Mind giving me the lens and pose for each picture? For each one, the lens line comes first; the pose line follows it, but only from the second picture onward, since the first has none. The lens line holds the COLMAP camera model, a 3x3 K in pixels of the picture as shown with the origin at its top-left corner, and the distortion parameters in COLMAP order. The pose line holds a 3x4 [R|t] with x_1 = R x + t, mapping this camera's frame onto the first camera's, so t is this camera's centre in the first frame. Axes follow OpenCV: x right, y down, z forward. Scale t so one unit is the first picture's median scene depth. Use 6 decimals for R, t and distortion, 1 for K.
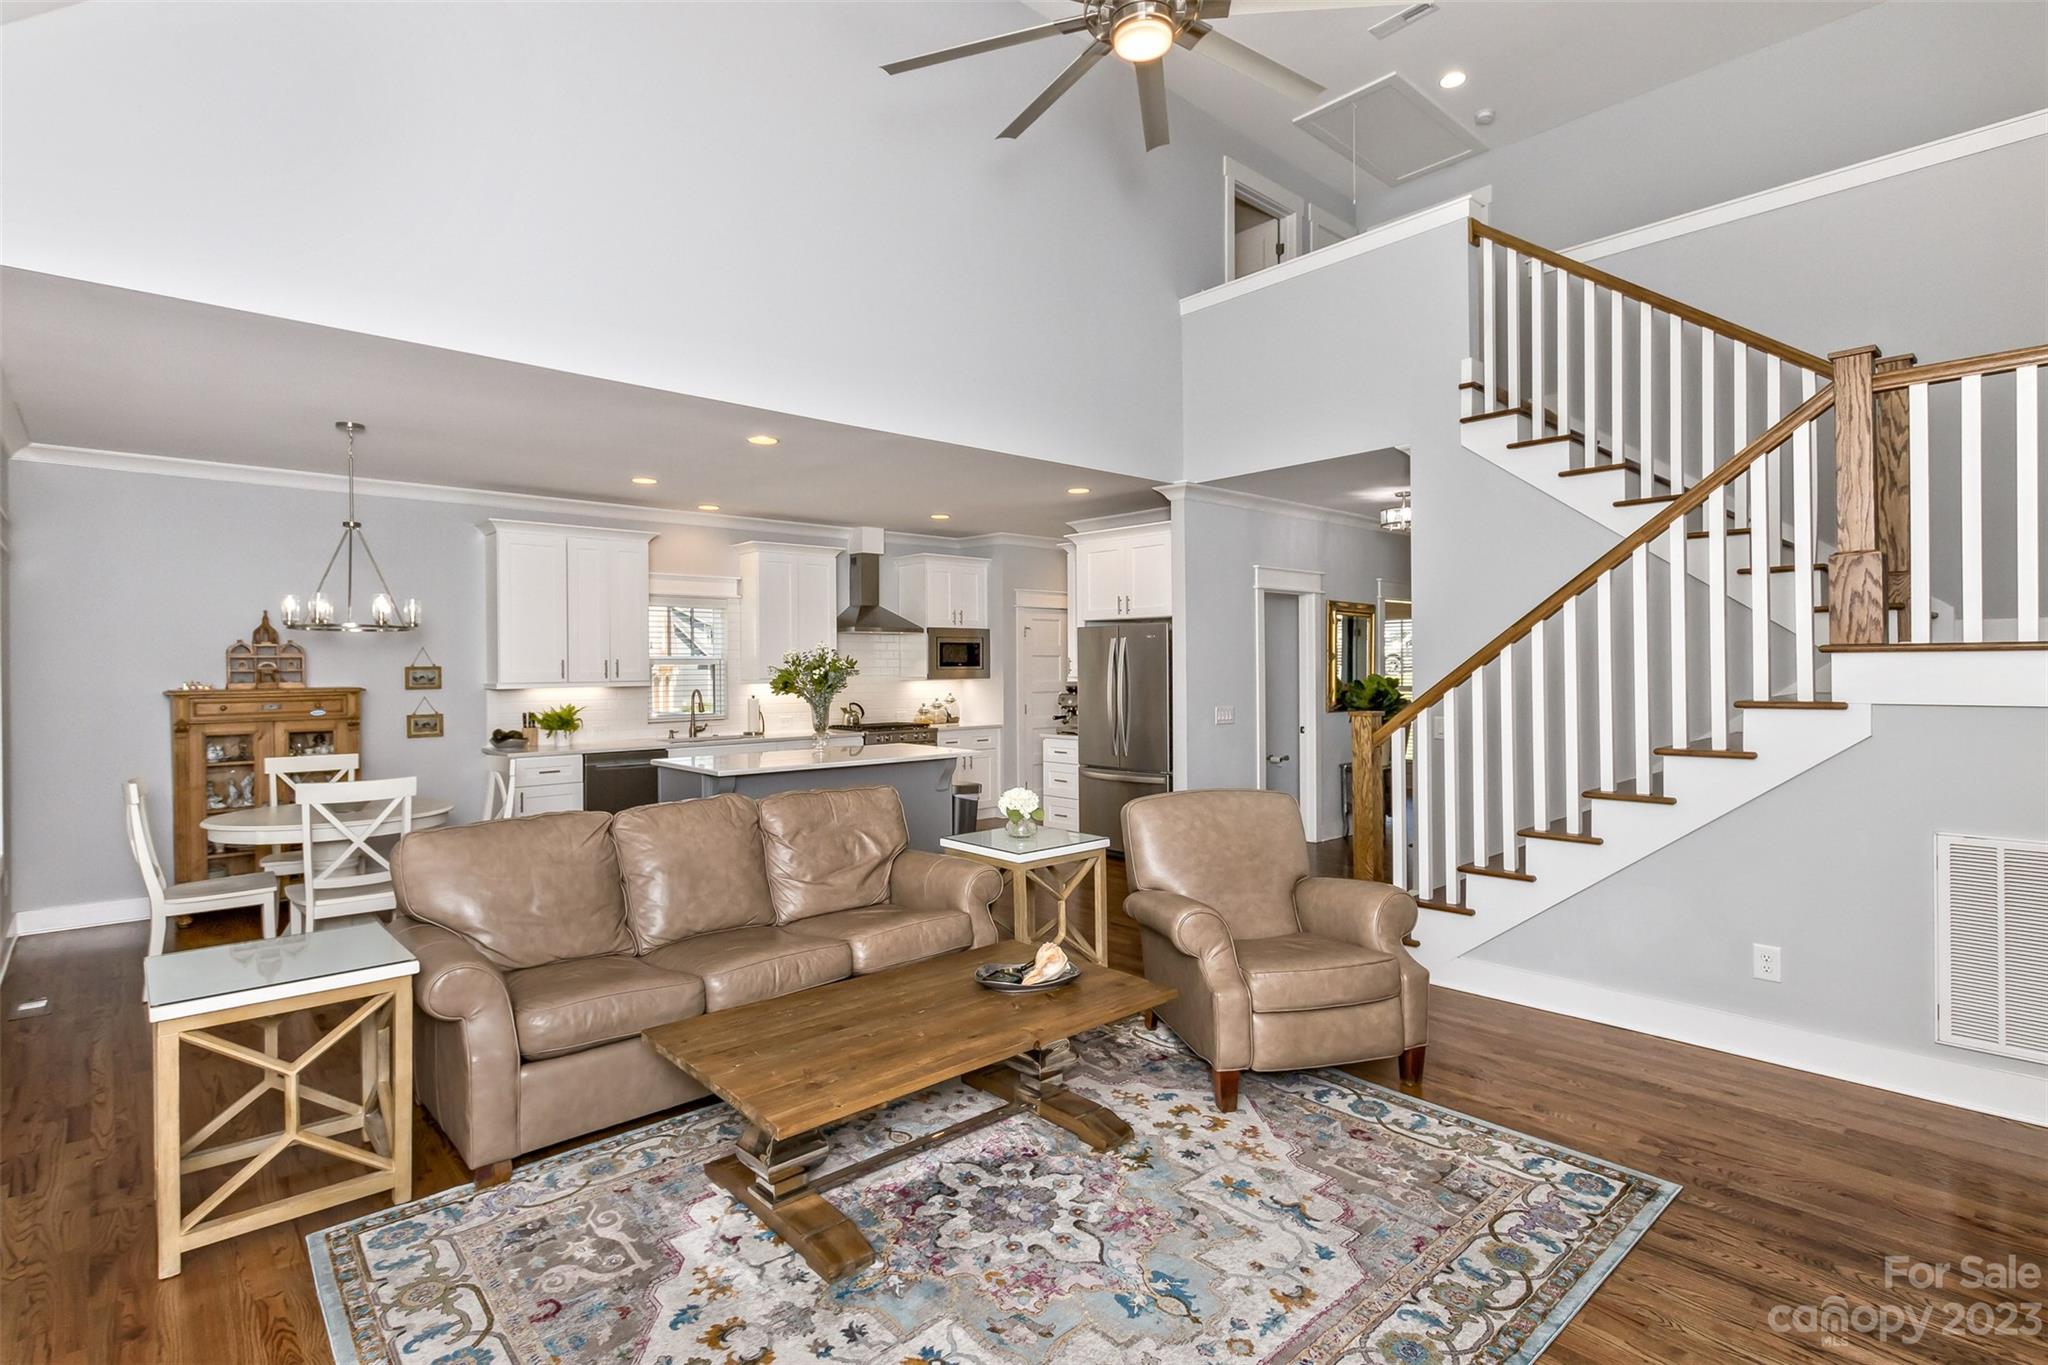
lens RADIAL K [[973.1, 0, 1023.9], [0, 973.1, 668.0], [0, 0, 1]] dist [0.001040, 0.000133]
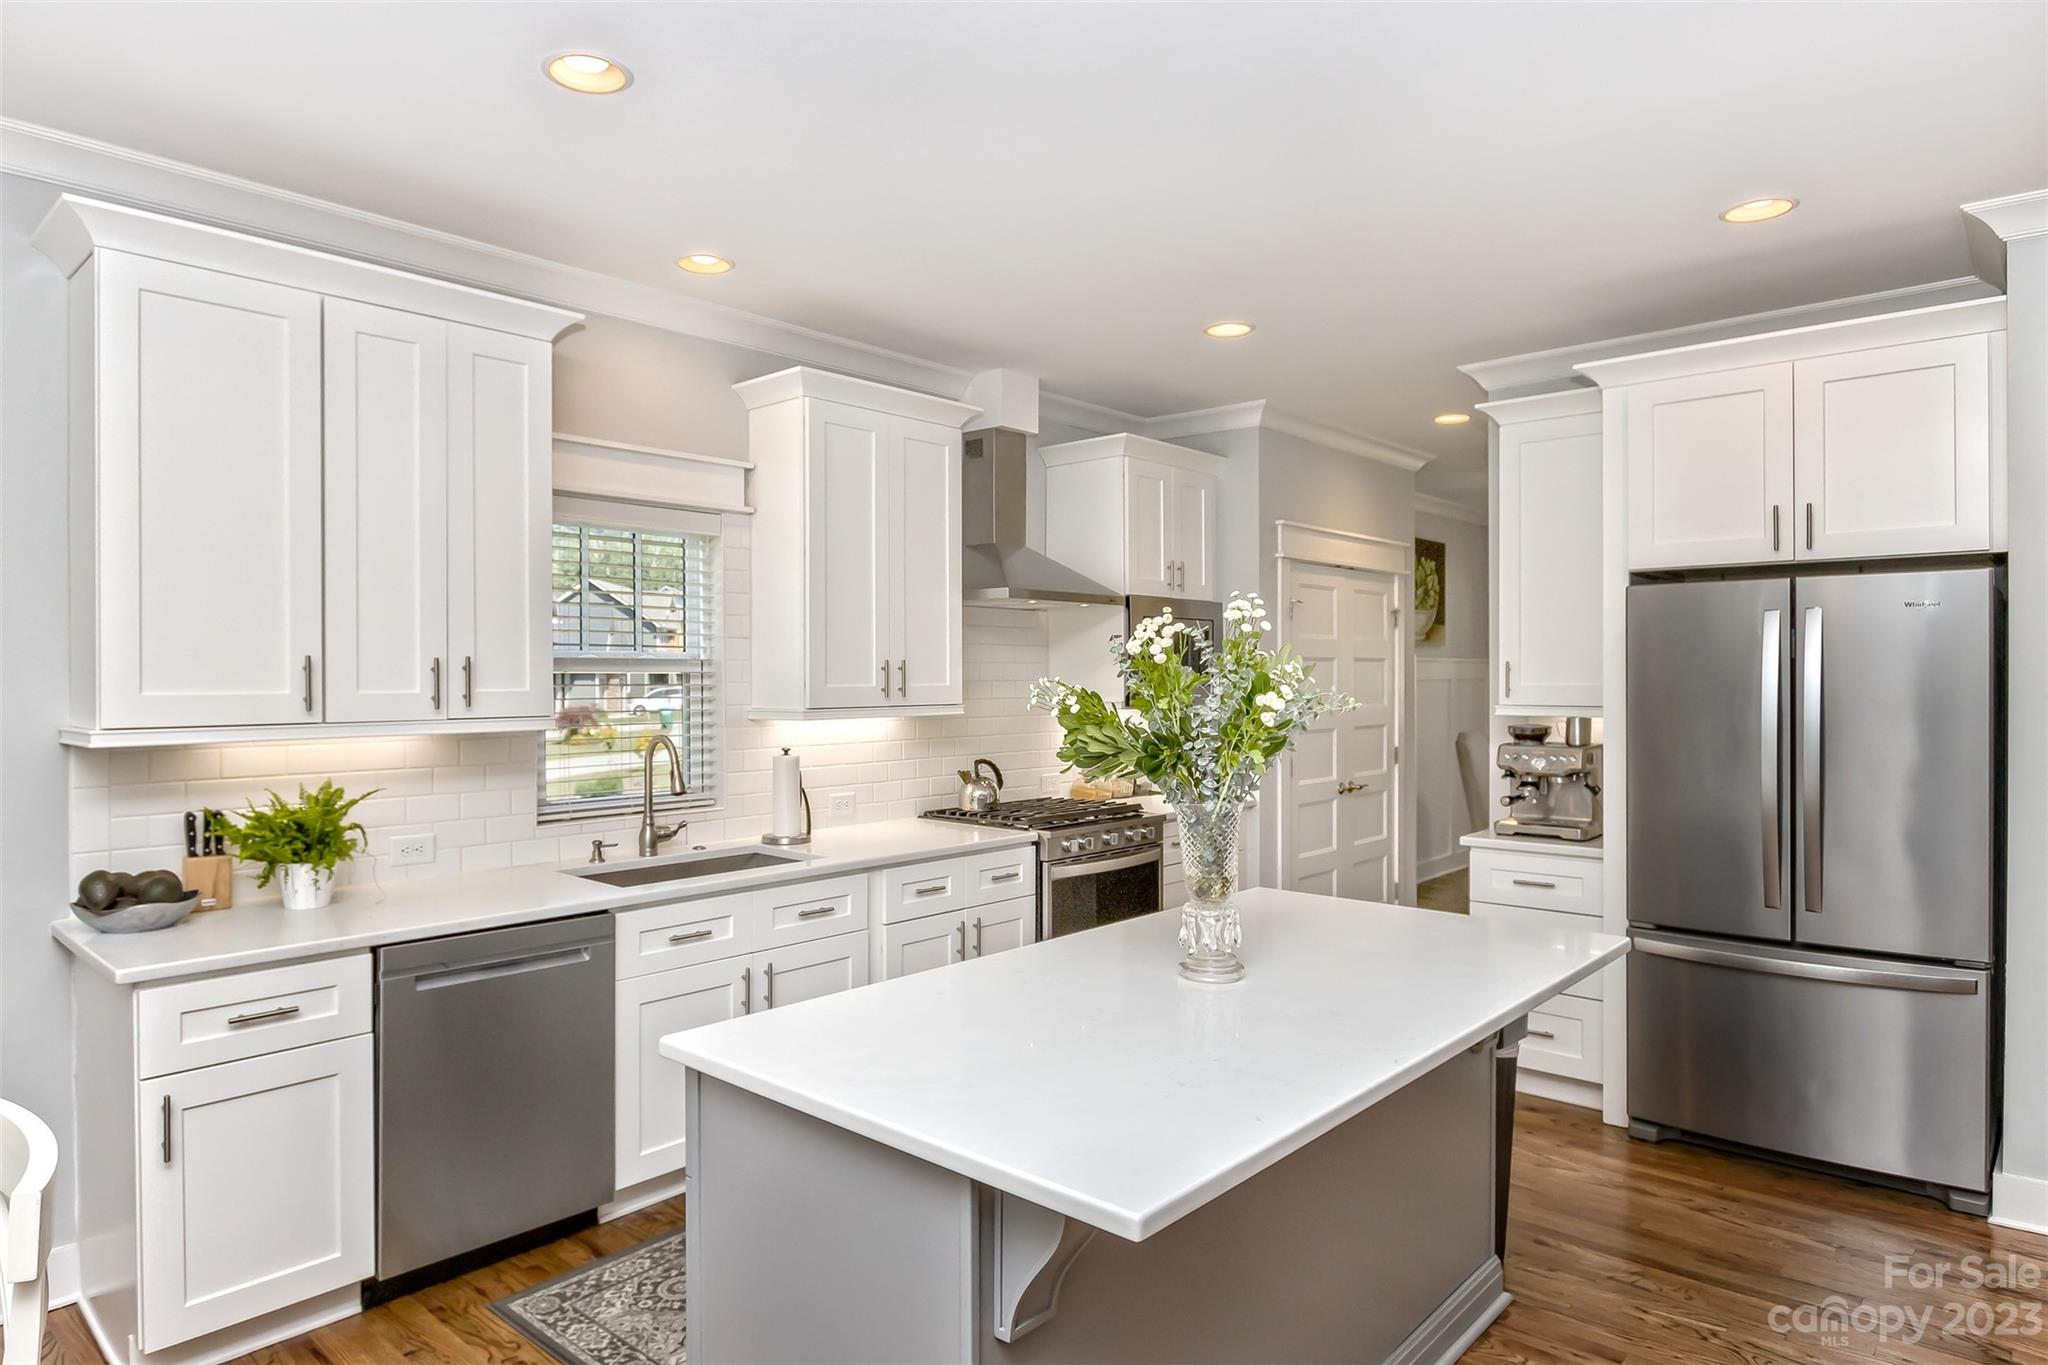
lens RADIAL K [[1184.0, 0, 1014.5], [0, 1184.0, 679.8], [0, 0, 1]] dist [-0.033774, 0.001224]
pose [[0.994560, 0.002267, 0.104141, -0.270724], [-0.002362, 0.999997, 0.000790, -0.001303], [-0.104139, -0.001032, 0.994562, 0.568476]]
